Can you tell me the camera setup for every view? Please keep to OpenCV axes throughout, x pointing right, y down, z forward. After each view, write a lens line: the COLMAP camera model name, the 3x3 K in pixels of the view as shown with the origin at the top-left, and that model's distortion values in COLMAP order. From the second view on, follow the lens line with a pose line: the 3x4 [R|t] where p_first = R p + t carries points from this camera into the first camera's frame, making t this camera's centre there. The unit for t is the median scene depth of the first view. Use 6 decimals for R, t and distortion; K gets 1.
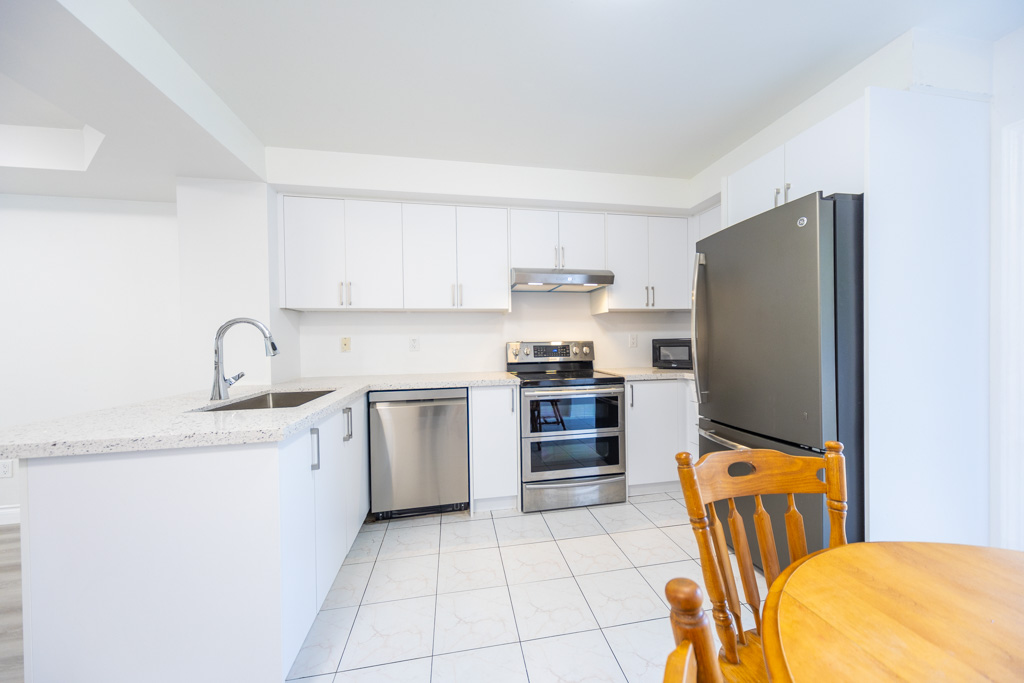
lens RADIAL K [[354.2, 0, 519.3], [0, 354.2, 343.8], [0, 0, 1]] dist [-0.001271, -0.000104]
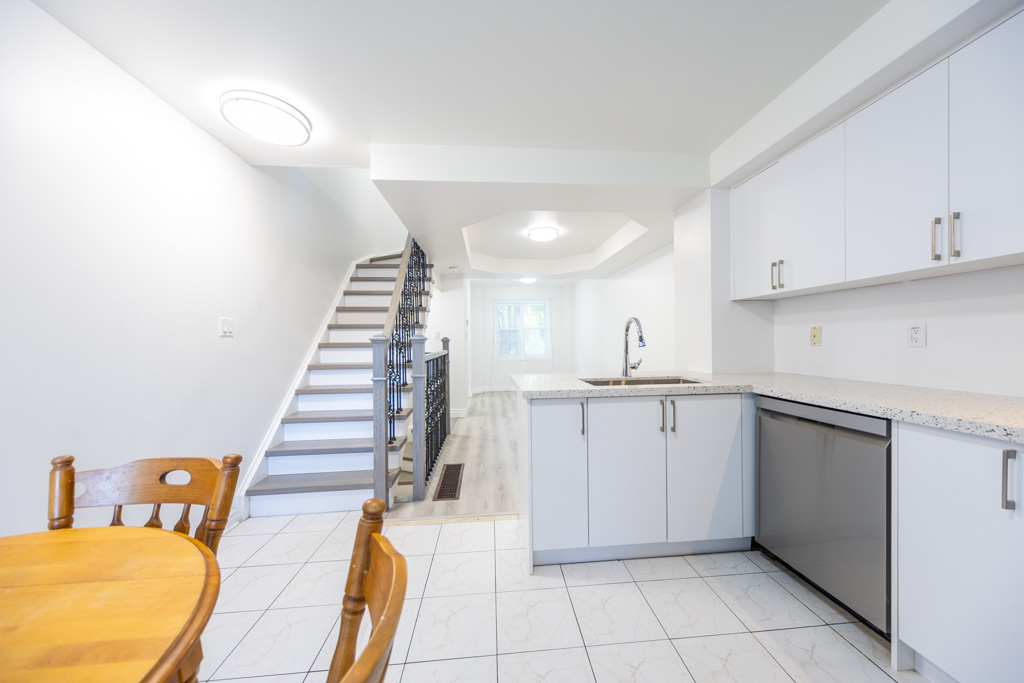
lens RADIAL K [[354.2, 0, 520.5], [0, 354.2, 342.3], [0, 0, 1]] dist [-0.001271, -0.000104]
pose [[-0.091836, 0.020008, -0.995573, 0.423237], [0.011864, 0.999749, 0.018998, -0.007475], [0.995703, -0.010067, -0.092050, 0.505427]]
